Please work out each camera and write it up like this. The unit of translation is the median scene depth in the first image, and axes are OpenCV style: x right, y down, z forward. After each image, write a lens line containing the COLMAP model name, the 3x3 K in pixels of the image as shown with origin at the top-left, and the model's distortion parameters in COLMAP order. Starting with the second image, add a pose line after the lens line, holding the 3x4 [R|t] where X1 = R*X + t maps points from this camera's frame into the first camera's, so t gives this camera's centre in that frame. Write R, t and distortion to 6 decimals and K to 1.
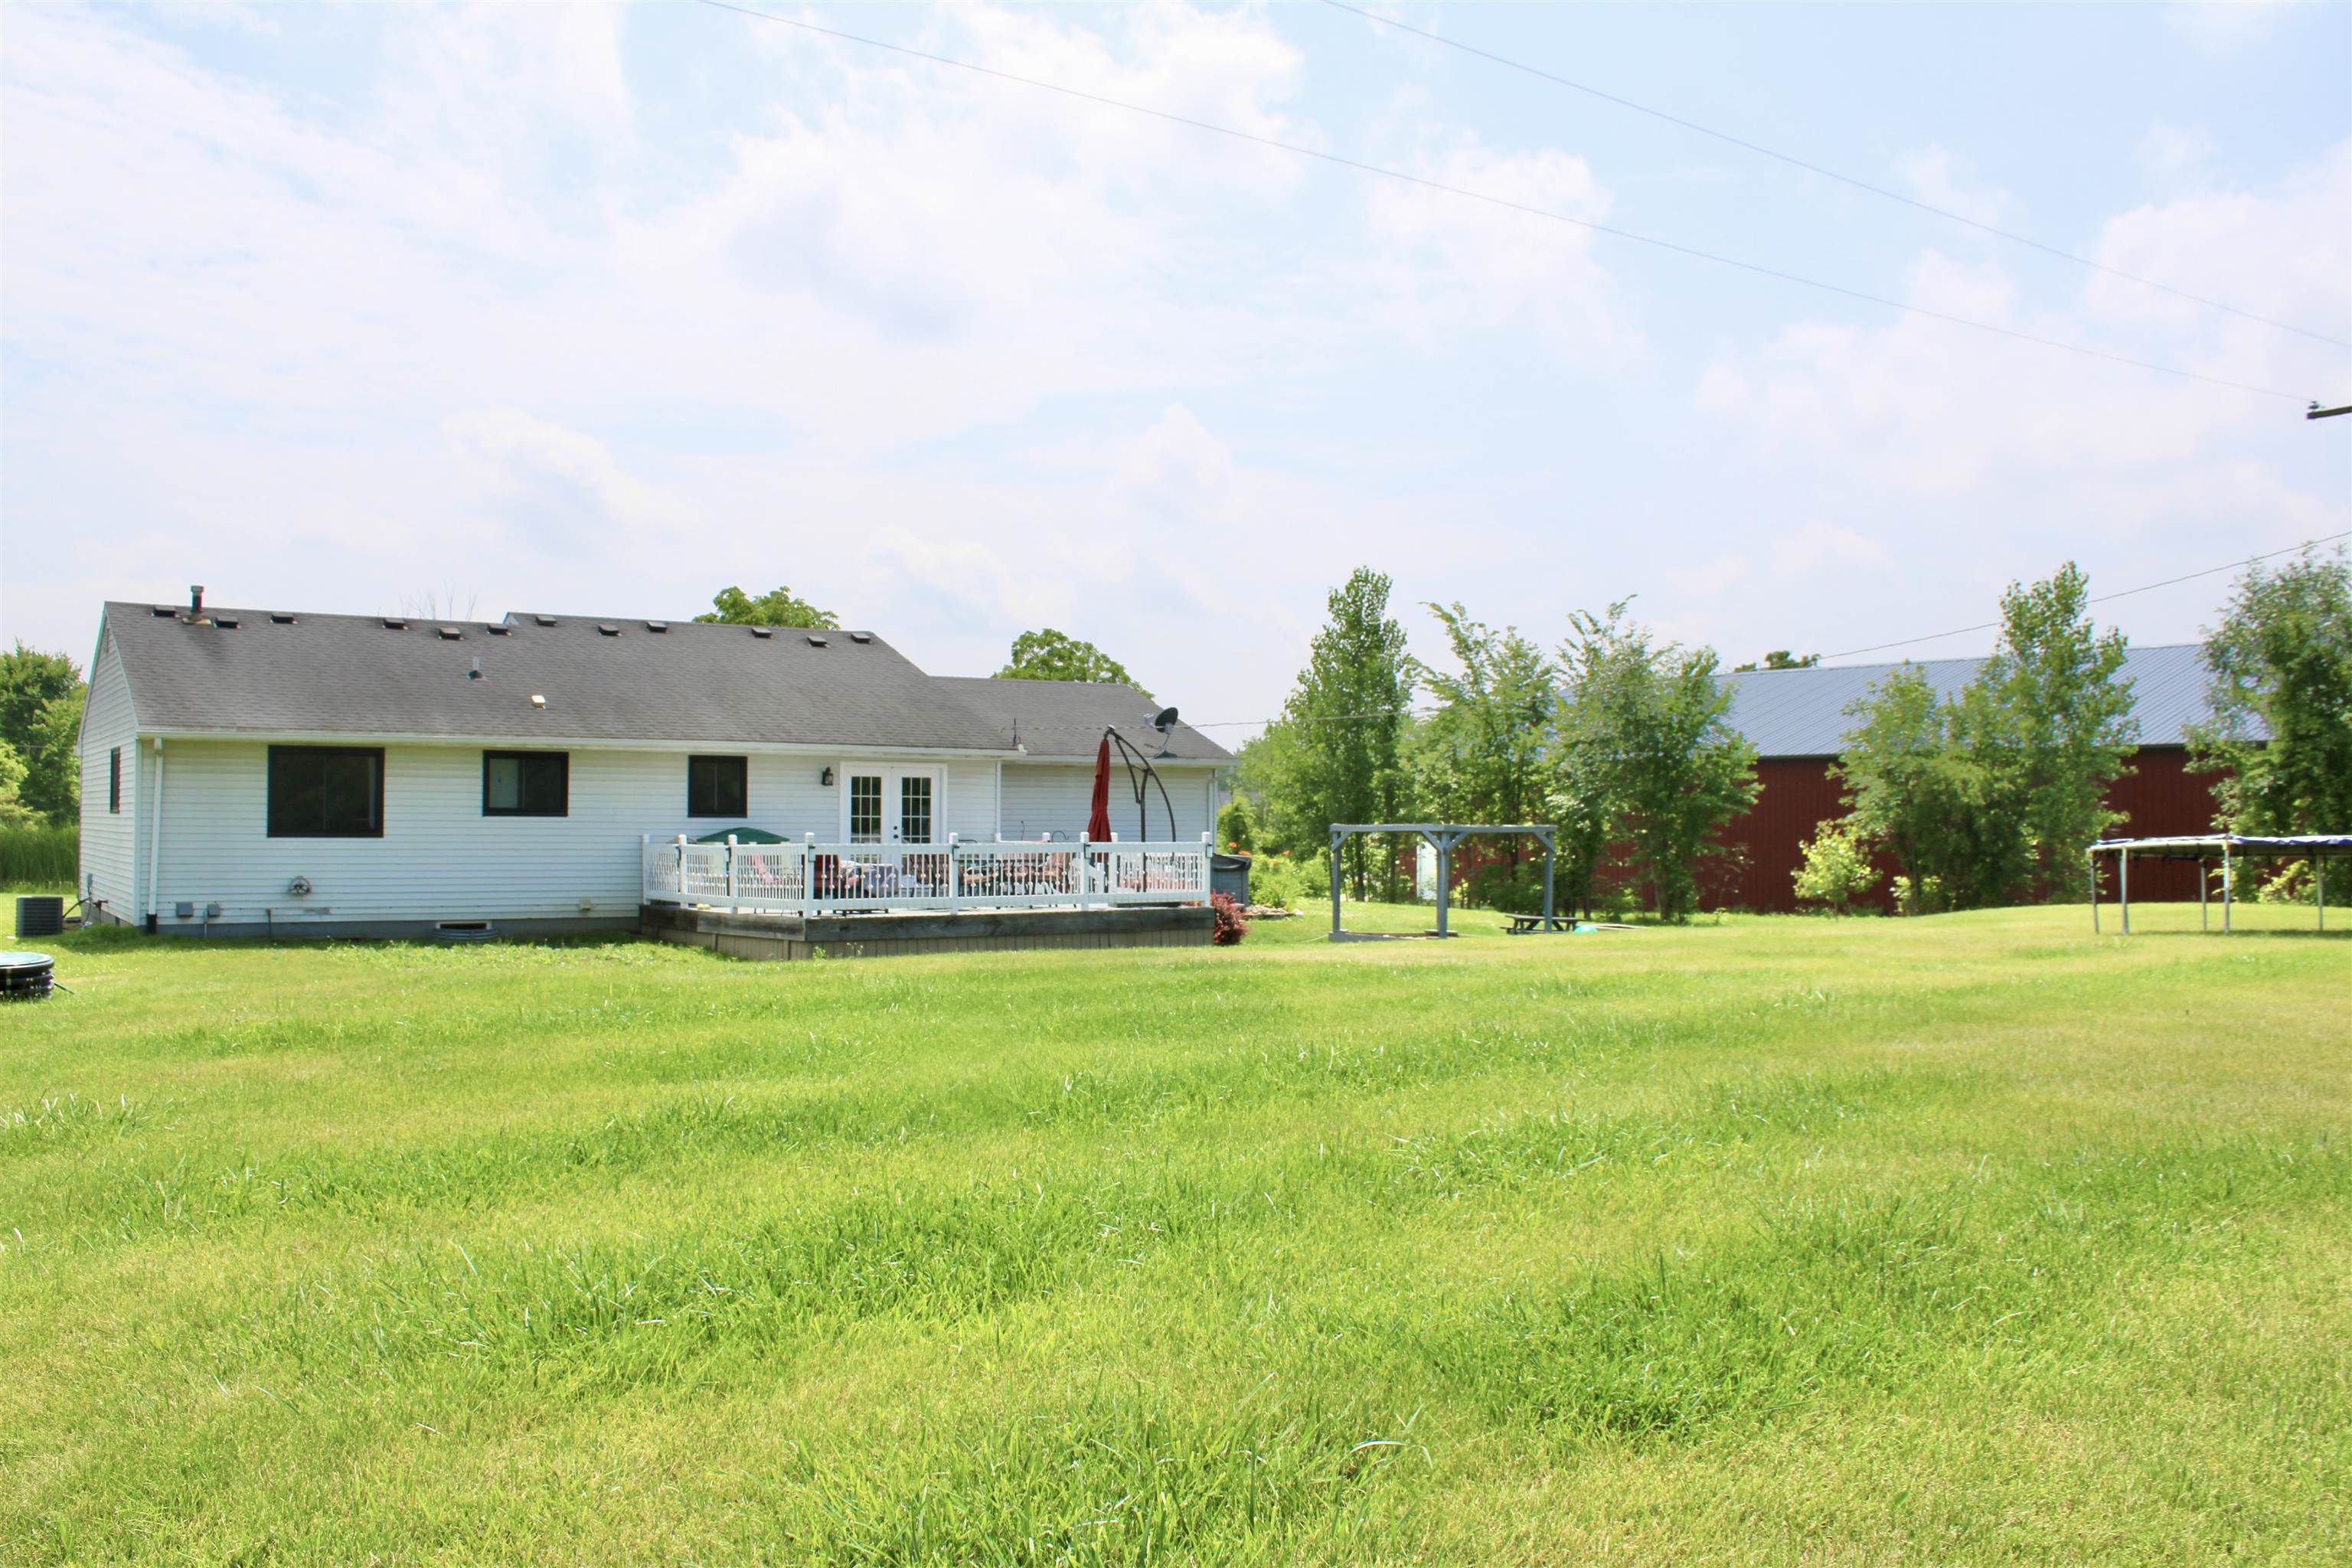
lens RADIAL K [[1953.6, 0, 1176.0], [0, 1953.6, 784.0], [0, 0, 1]] dist [-0.000190, 0.006513]
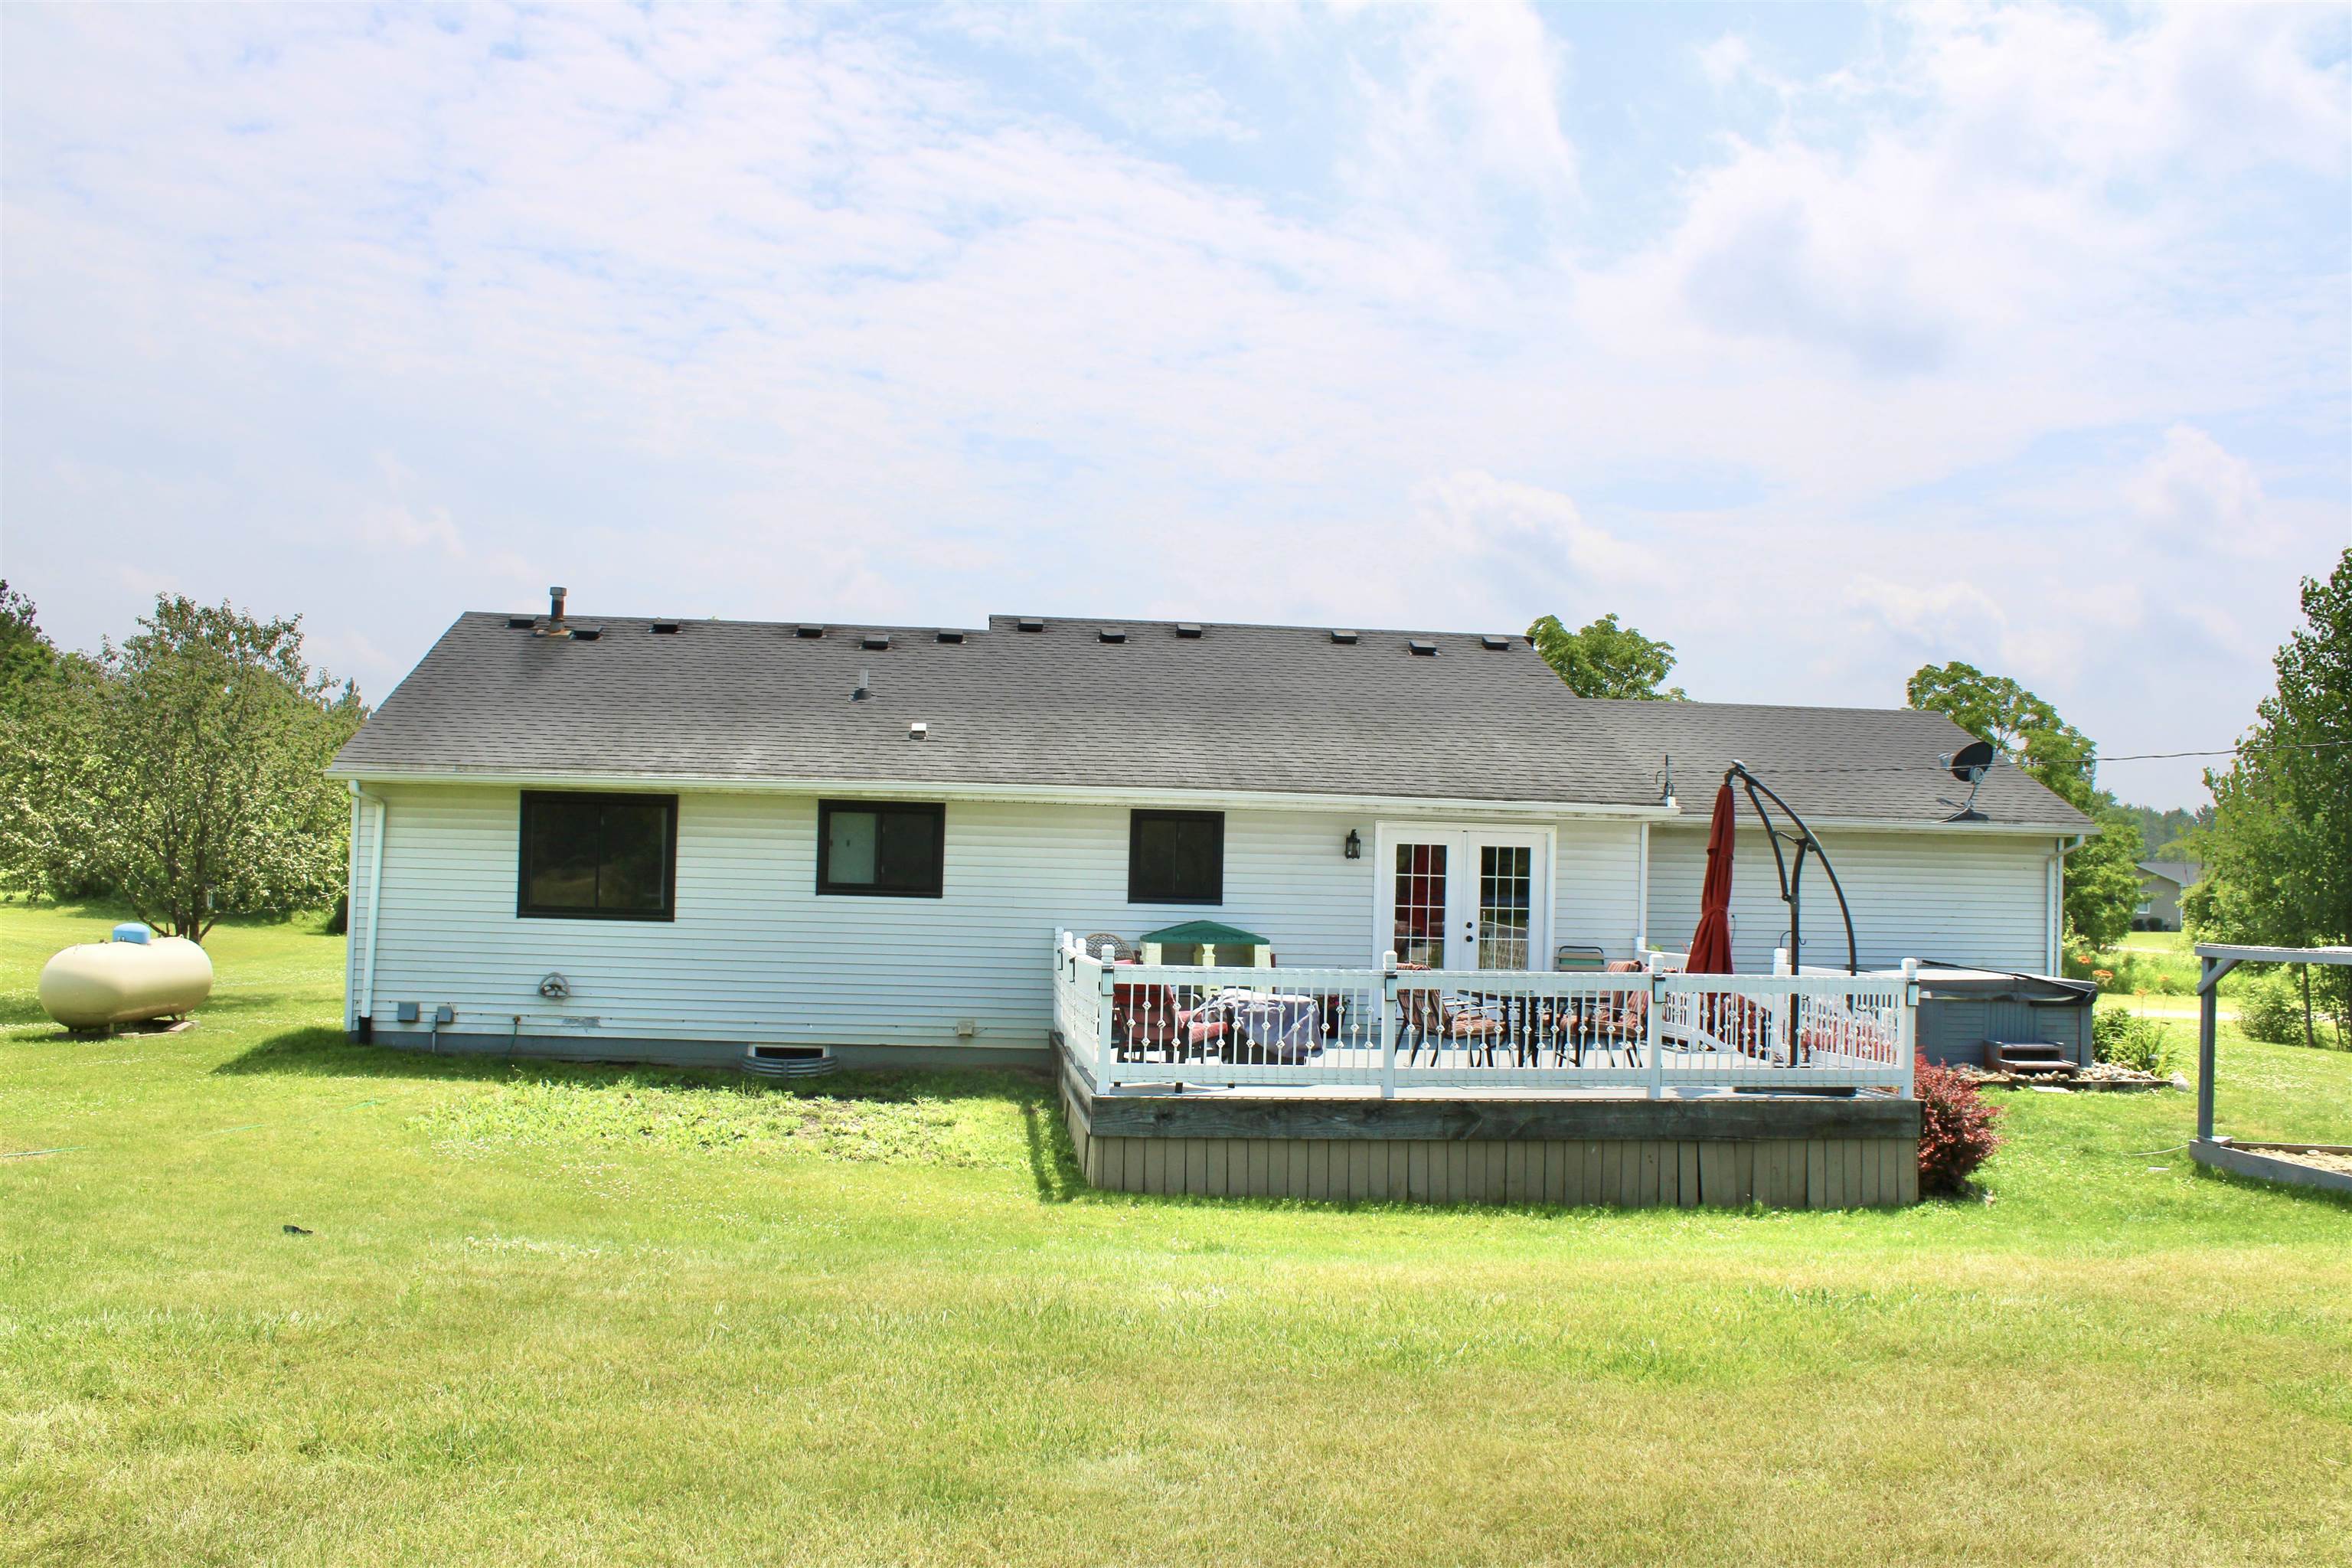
lens RADIAL K [[2033.9, 0, 1176.0], [0, 2033.9, 784.0], [0, 0, 1]] dist [-0.149466, 0.137225]
pose [[0.889052, 0.000178, -0.457807, 0.081182], [-0.014539, 0.999506, -0.027846, -0.004393], [0.457576, 0.031412, 0.888616, 0.392165]]
